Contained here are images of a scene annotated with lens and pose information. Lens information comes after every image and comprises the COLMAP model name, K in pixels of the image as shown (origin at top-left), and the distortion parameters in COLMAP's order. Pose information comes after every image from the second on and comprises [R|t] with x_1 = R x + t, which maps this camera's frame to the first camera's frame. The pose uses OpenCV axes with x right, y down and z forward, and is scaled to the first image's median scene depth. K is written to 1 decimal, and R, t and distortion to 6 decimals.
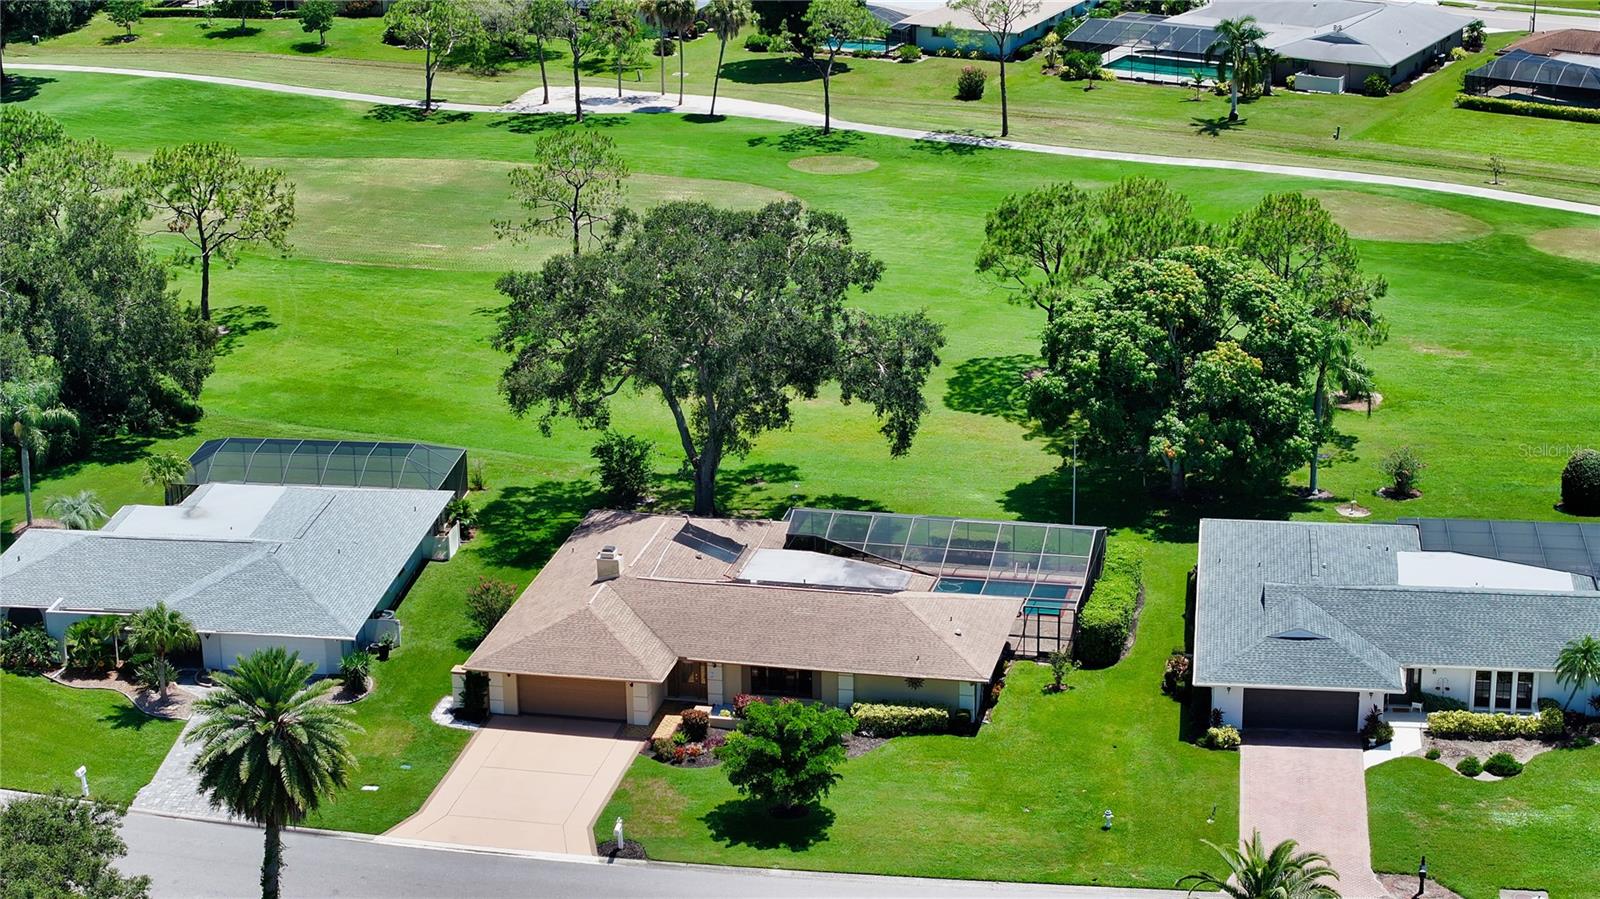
lens RADIAL K [[3160.7, 0, 800.0], [0, 3160.7, 449.5], [0, 0, 1]] dist [-0.172732, -0.176414]
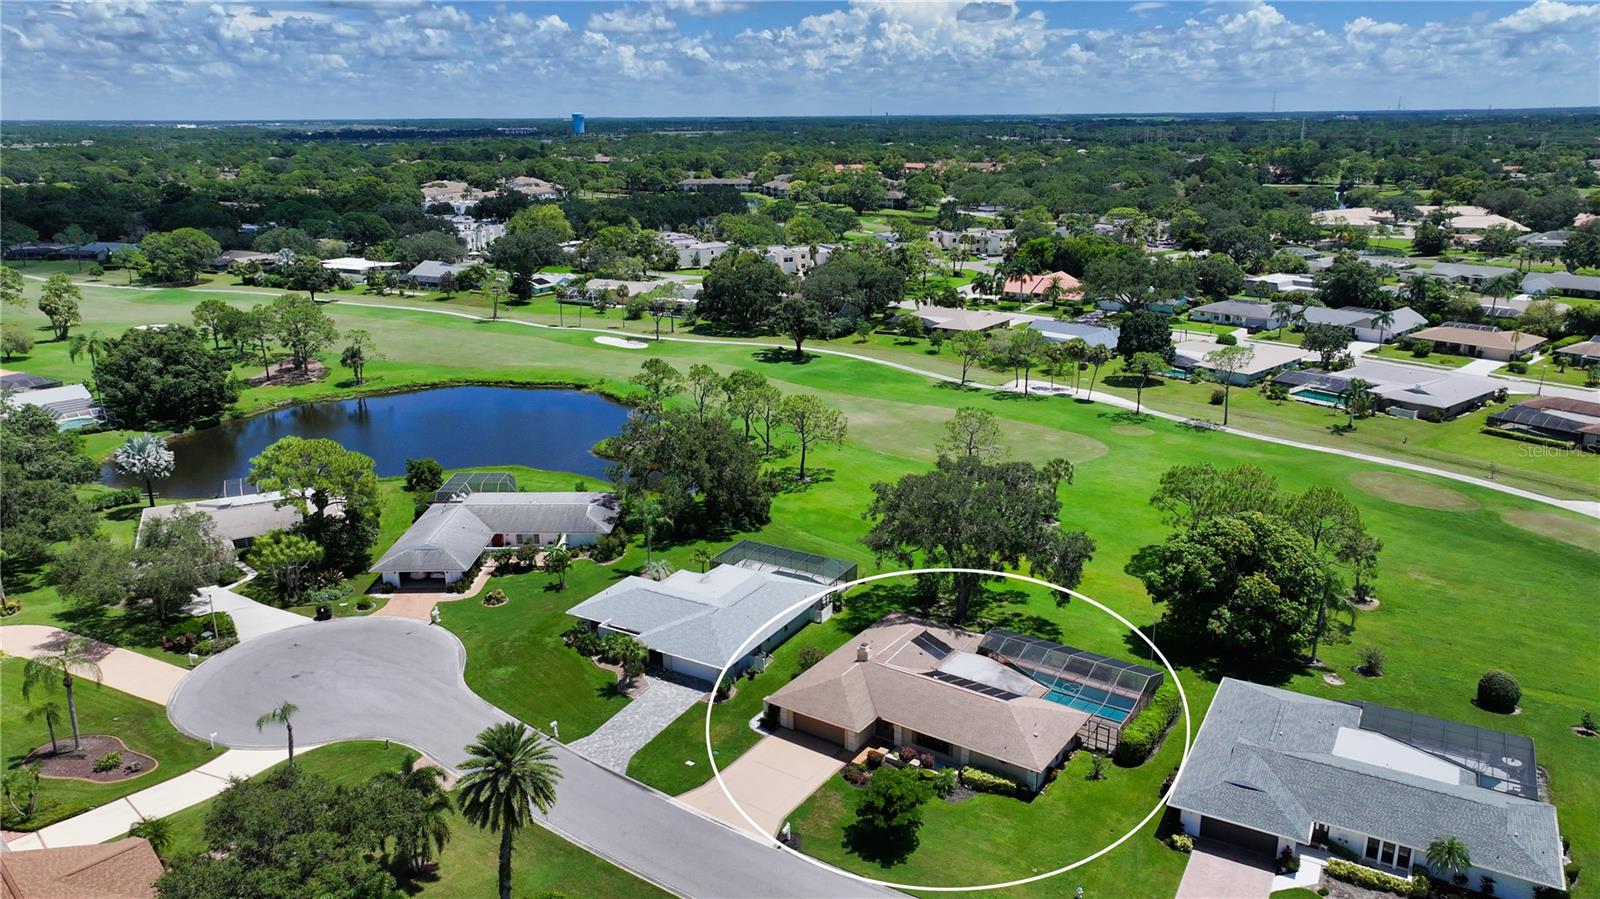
lens RADIAL K [[1117.4, 0, 800.0], [0, 1117.4, 449.5], [0, 0, 1]] dist [-0.003695, 0.000970]
pose [[0.924721, 0.114055, -0.363156, 0.114010], [-0.125713, 0.992030, -0.008544, -0.063086], [0.359287, 0.053554, 0.931689, 0.324289]]
